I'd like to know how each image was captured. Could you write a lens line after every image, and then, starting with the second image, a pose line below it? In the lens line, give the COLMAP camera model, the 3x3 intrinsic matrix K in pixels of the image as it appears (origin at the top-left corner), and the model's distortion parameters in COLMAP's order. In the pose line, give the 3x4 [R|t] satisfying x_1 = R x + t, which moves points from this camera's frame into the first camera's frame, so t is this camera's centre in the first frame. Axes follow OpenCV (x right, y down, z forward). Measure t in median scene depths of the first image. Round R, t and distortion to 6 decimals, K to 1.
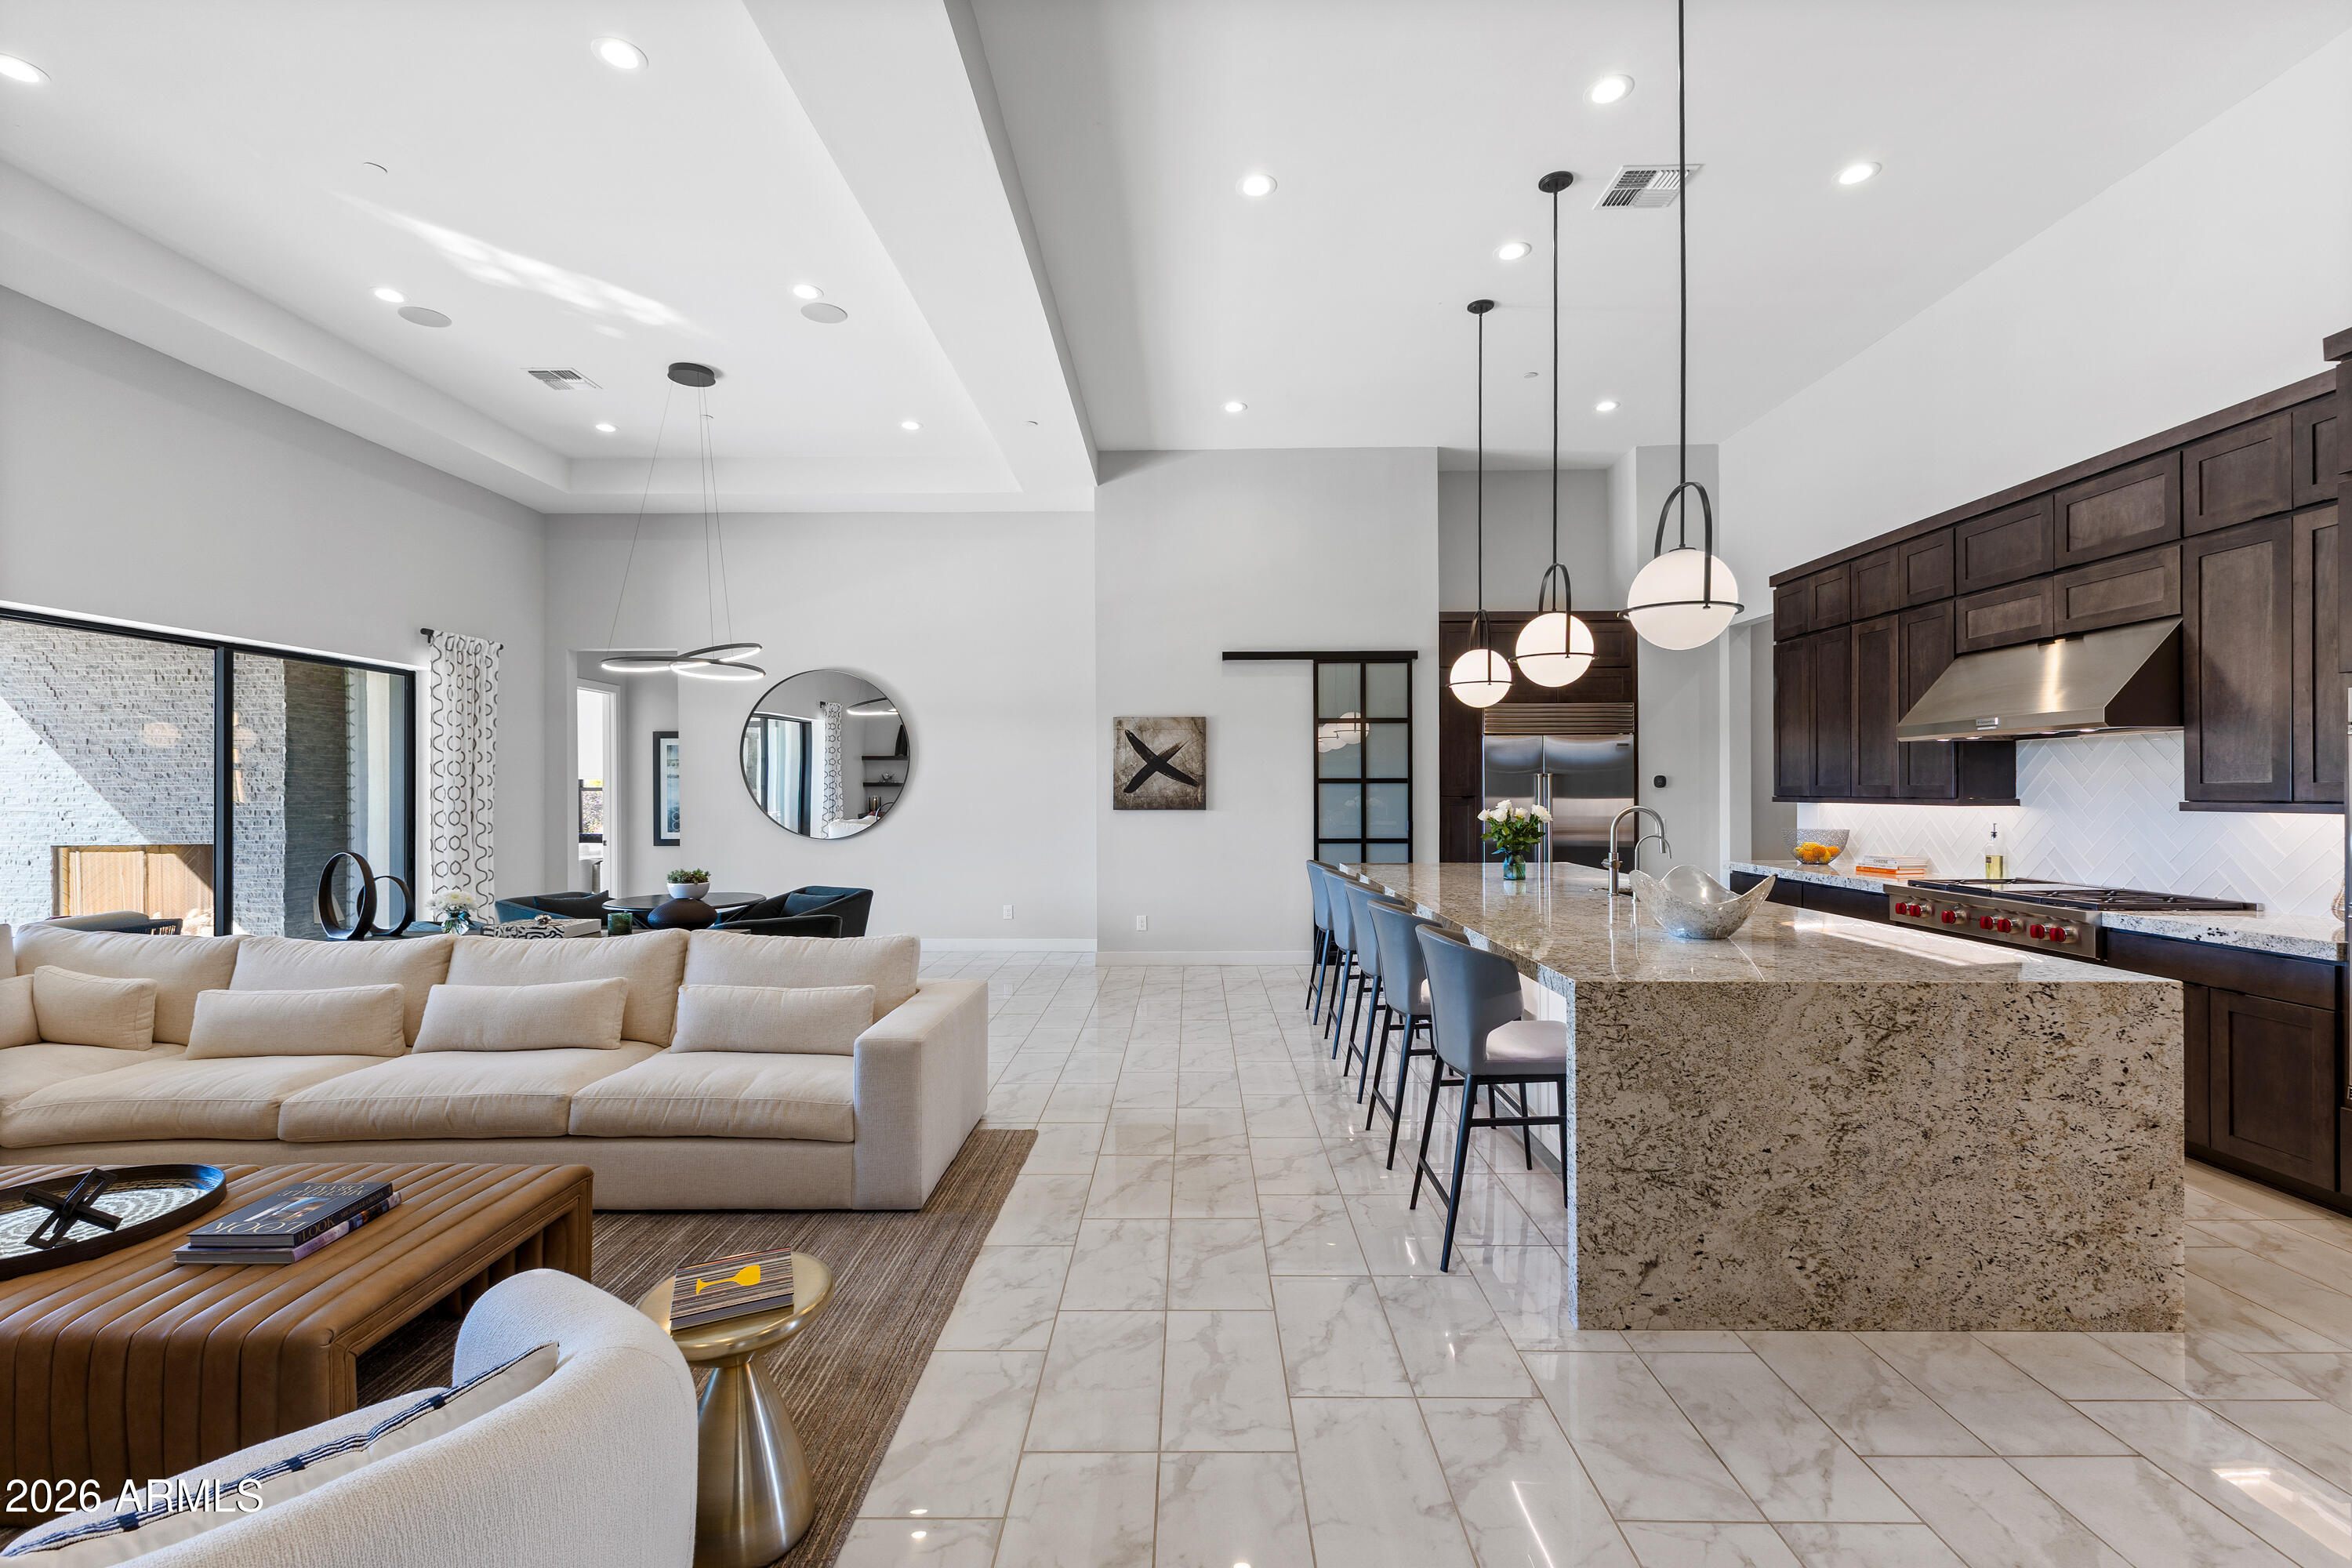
lens RADIAL K [[1022.9, 0, 1180.9], [0, 1022.9, 788.0], [0, 0, 1]] dist [0.012548, -0.001517]
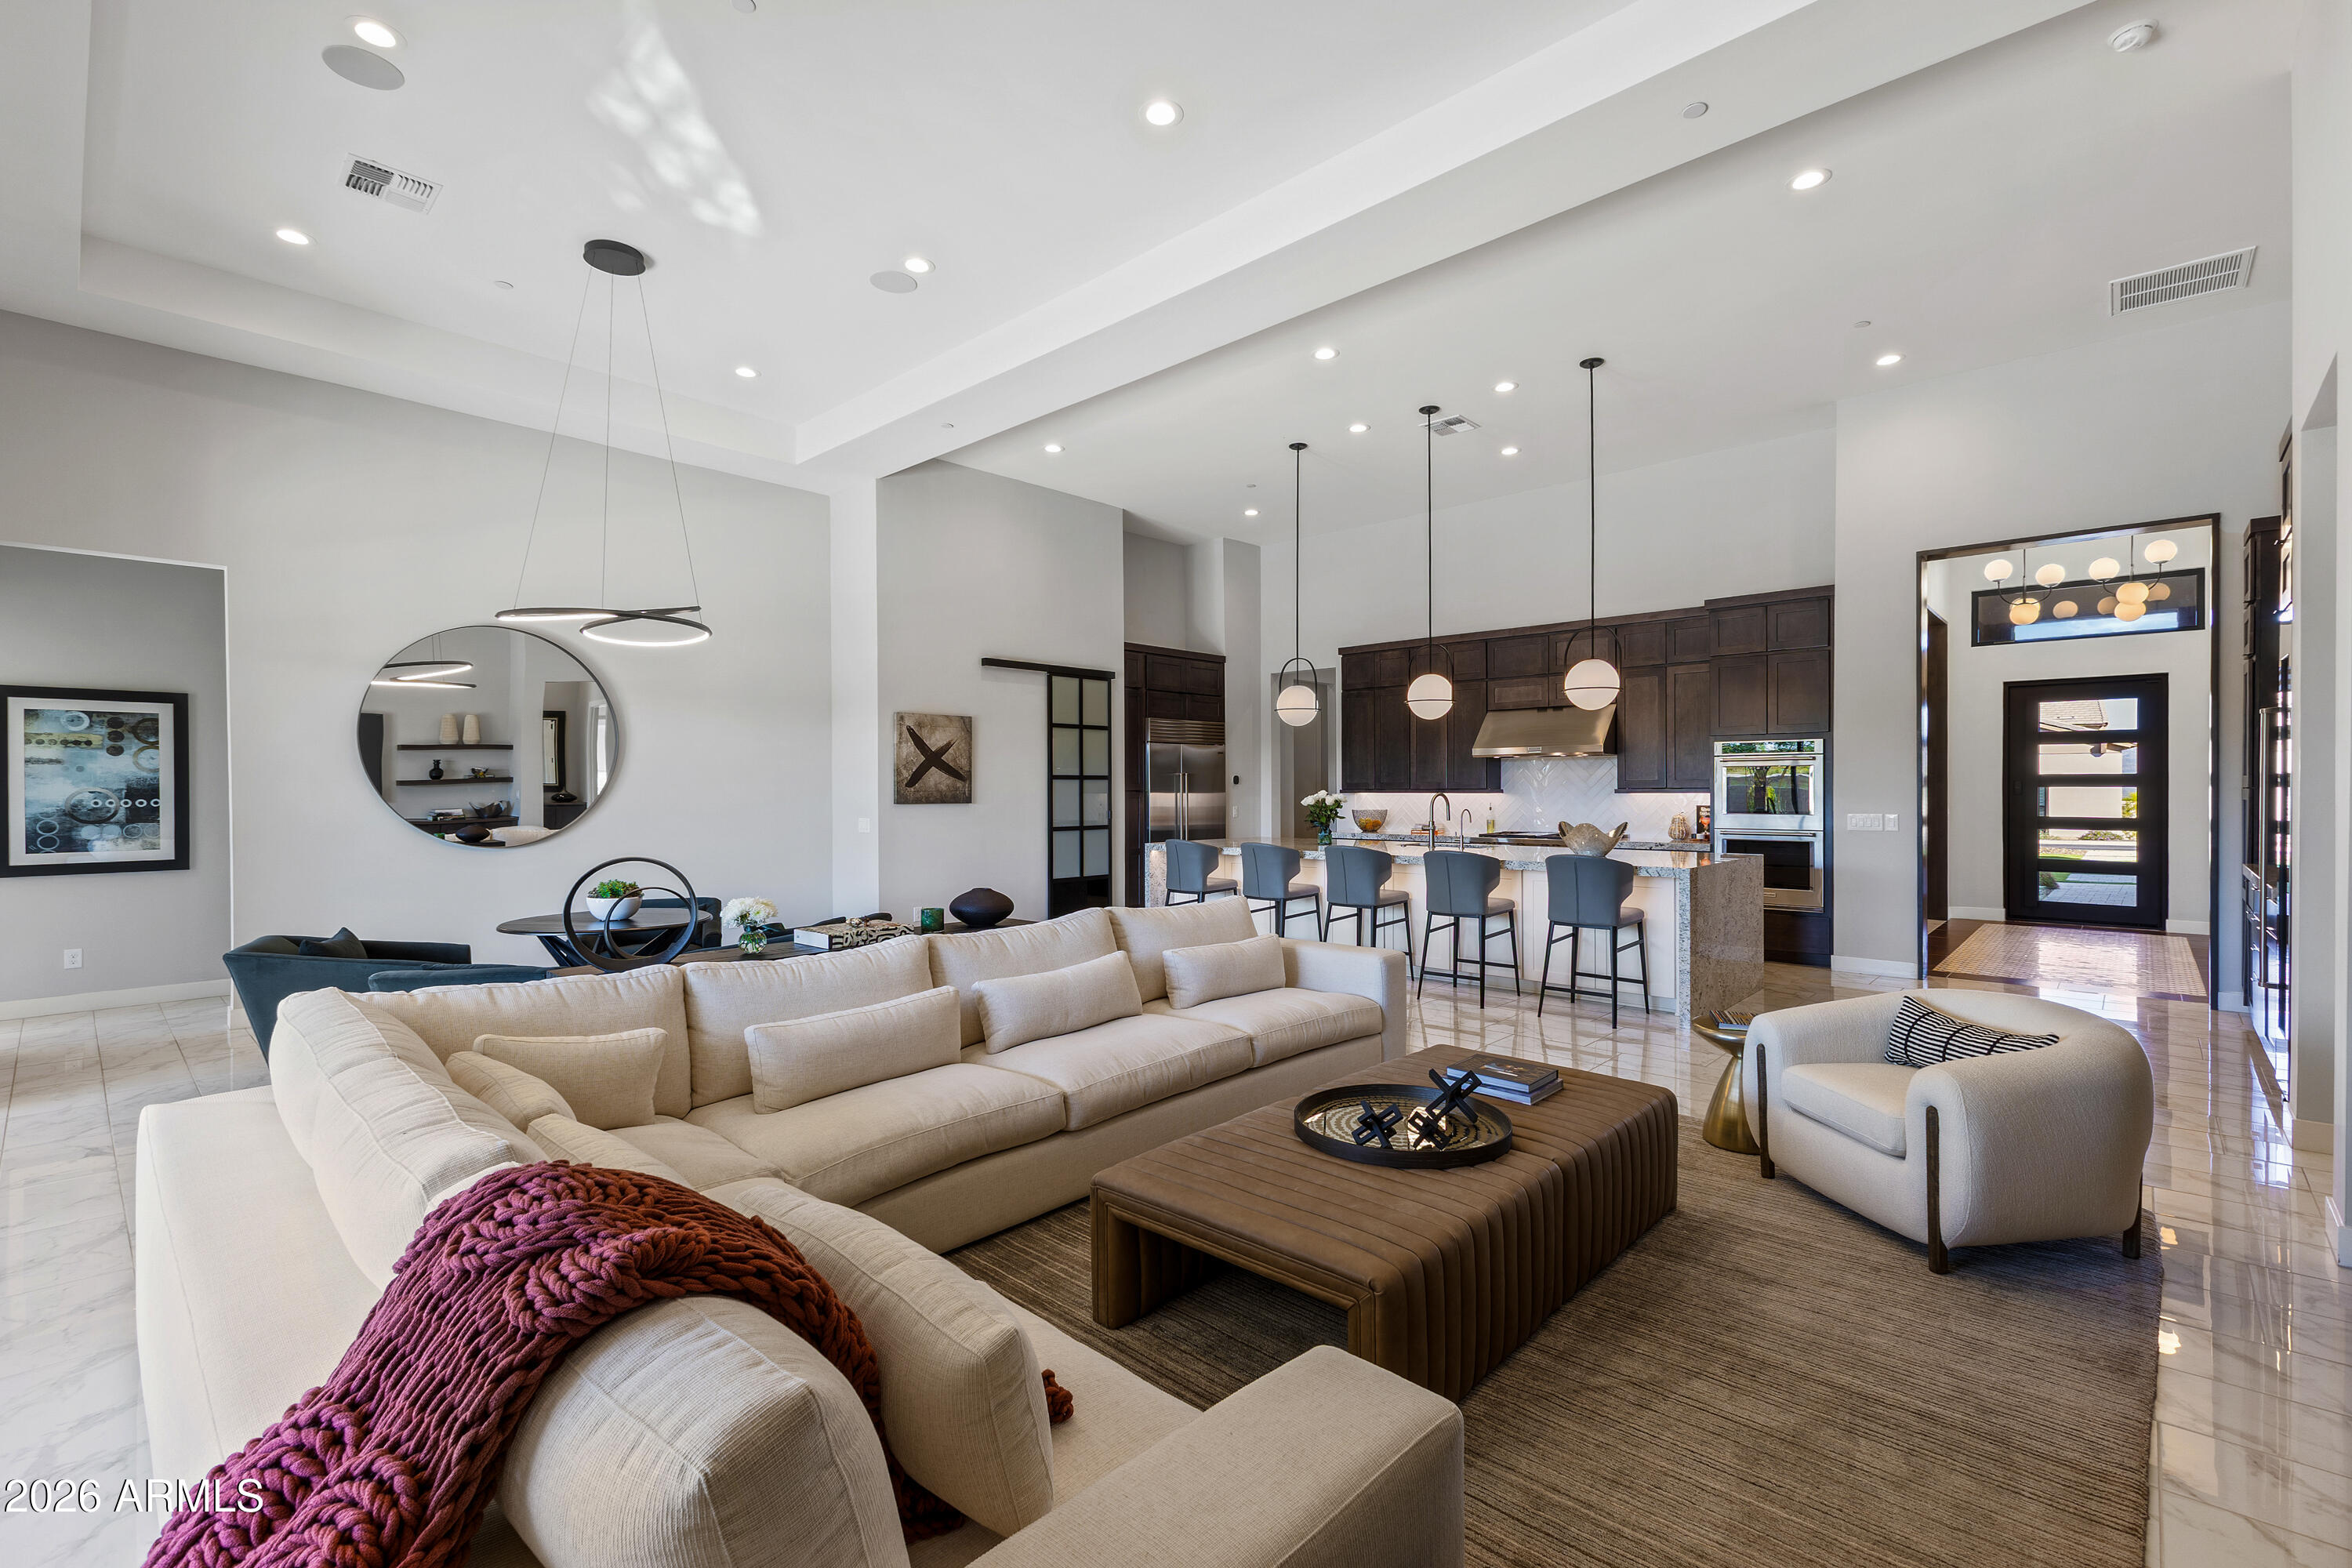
lens RADIAL K [[1022.9, 0, 1183.7], [0, 1022.9, 797.4], [0, 0, 1]] dist [0.012548, -0.001517]
pose [[0.672052, -0.006059, 0.740479, -0.819466], [-0.000573, 0.999962, 0.008702, 0.007911], [-0.740504, -0.006272, 0.672023, 0.143732]]
